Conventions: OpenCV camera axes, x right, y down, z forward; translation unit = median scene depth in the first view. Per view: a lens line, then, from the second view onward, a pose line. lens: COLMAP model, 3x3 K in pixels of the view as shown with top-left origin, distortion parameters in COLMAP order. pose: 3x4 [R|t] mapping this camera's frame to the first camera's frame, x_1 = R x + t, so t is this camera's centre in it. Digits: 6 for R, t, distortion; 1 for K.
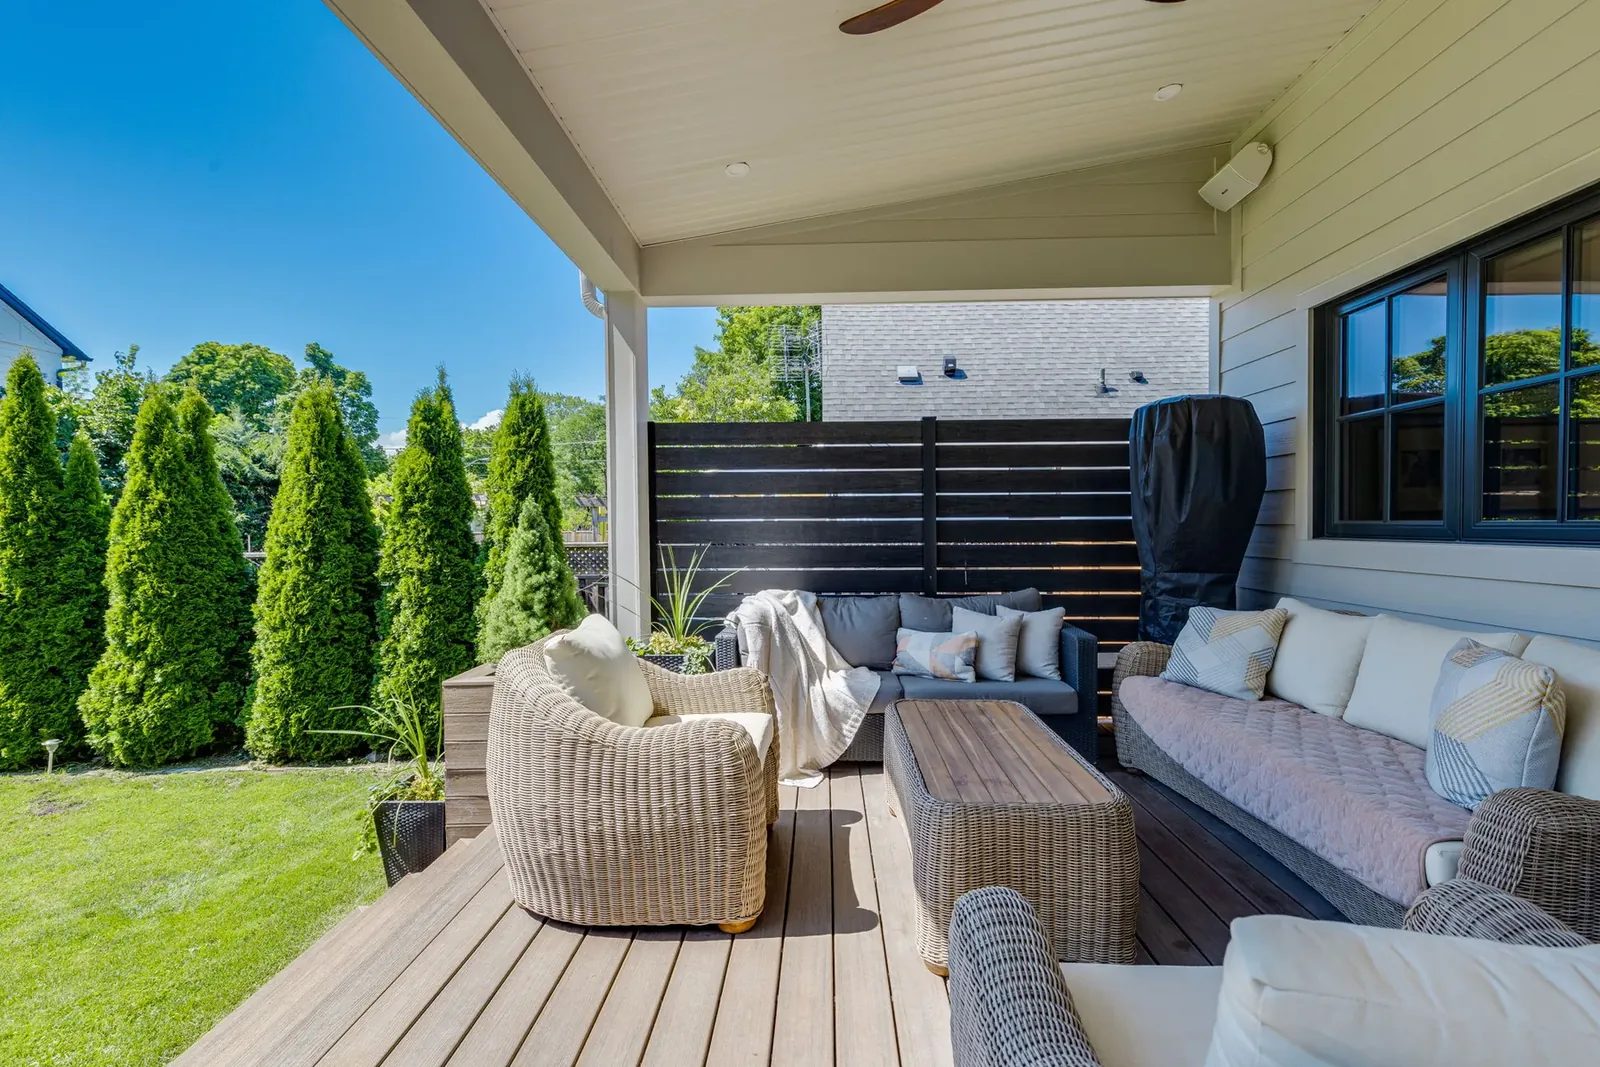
lens RADIAL K [[719.1, 0, 800.0], [0, 719.1, 533.5], [0, 0, 1]] dist [0.003661, 0.000315]
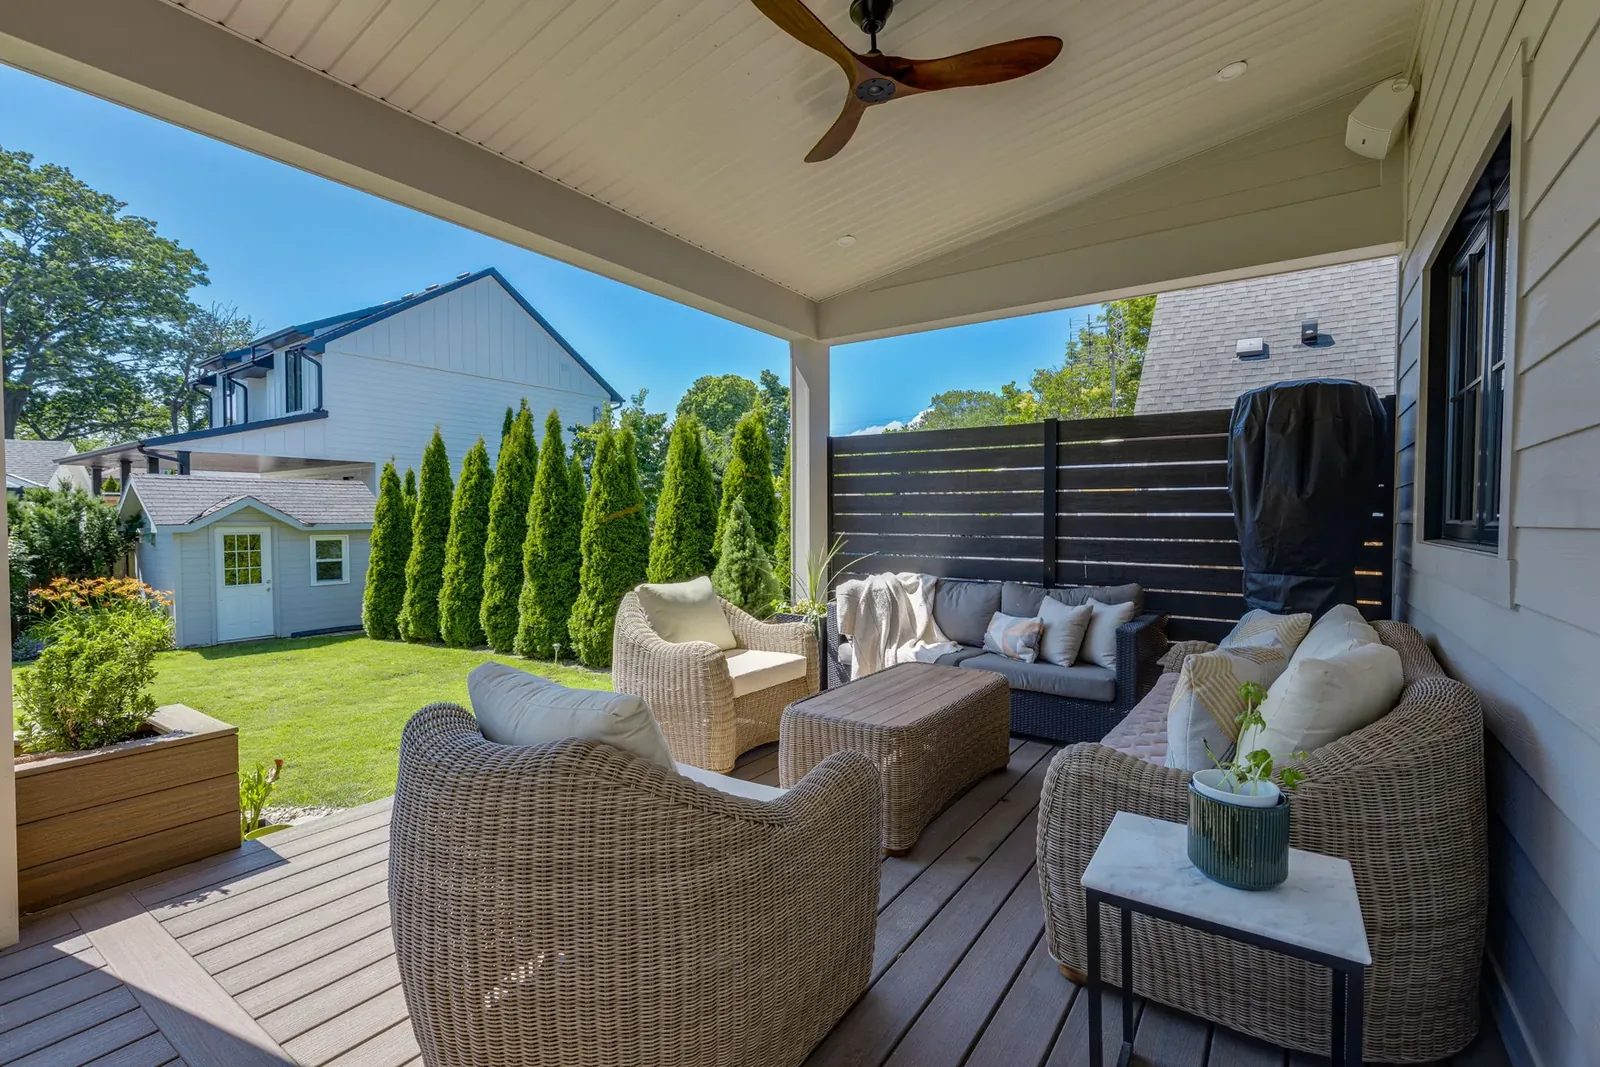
lens RADIAL K [[719.1, 0, 800.0], [0, 719.1, 533.5], [0, 0, 1]] dist [0.003661, 0.000315]
pose [[0.835461, 0.022133, -0.549104, 0.327661], [-0.015460, 0.999740, 0.016775, -0.002804], [0.549333, -0.005525, 0.835586, -0.069328]]
